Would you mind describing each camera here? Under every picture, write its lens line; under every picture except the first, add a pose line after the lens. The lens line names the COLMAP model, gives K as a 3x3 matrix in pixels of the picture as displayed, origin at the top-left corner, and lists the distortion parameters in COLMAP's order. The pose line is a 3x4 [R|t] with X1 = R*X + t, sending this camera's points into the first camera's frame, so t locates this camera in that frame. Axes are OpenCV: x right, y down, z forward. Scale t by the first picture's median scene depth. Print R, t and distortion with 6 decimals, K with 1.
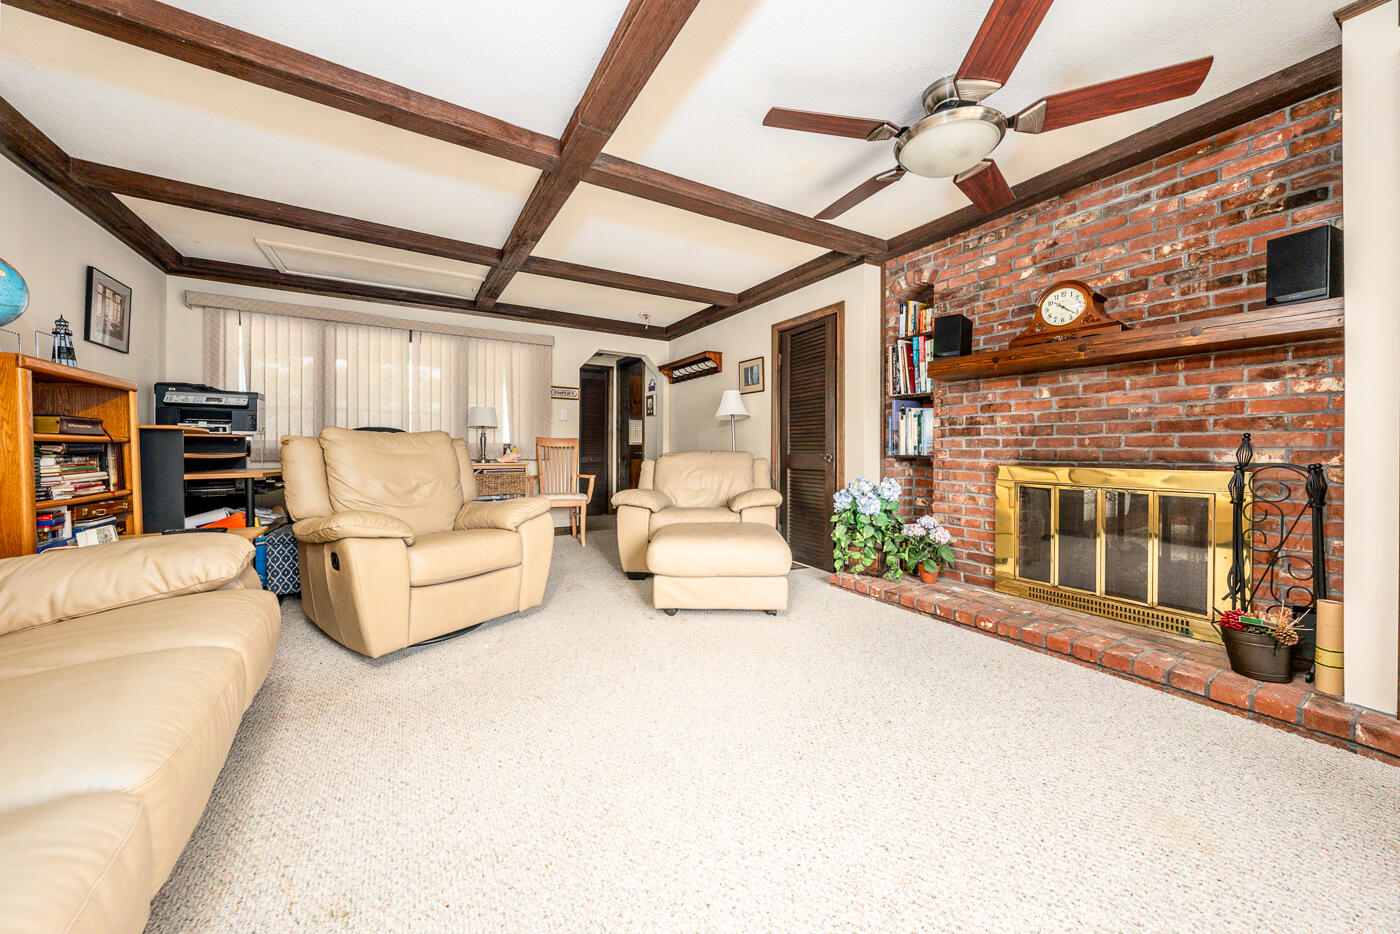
lens RADIAL K [[493.8, 0, 696.0], [0, 493.8, 455.5], [0, 0, 1]] dist [-0.005048, 0.001226]
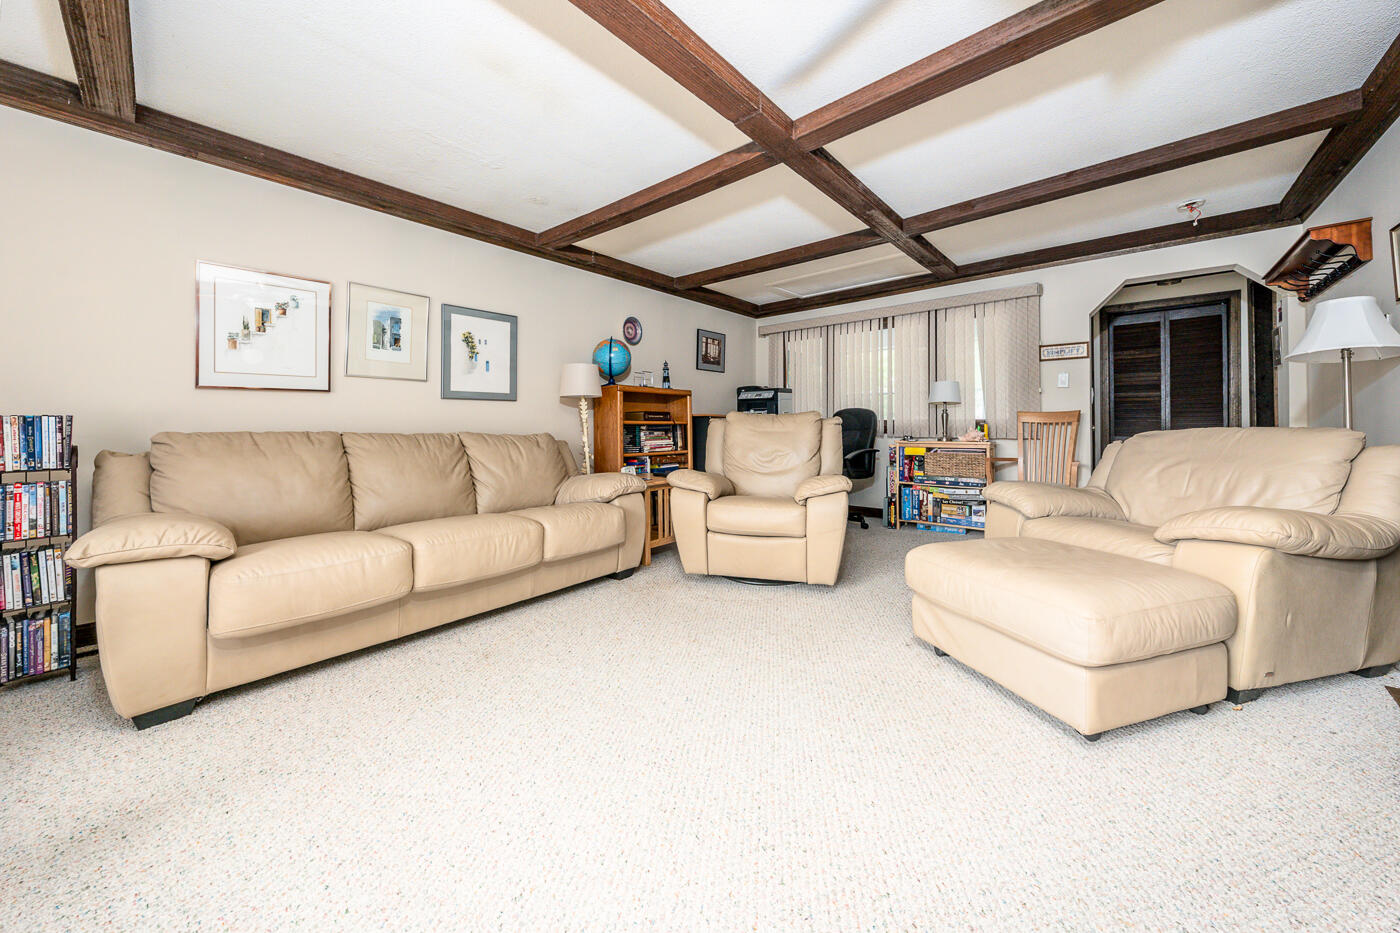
lens RADIAL K [[493.8, 0, 684.8], [0, 493.8, 421.1], [0, 0, 1]] dist [-0.005048, 0.001226]
pose [[0.286656, -0.015193, -0.957913, 0.466045], [-0.007486, 0.999808, -0.018098, -0.003613], [0.958004, 0.012359, 0.286488, 0.368932]]
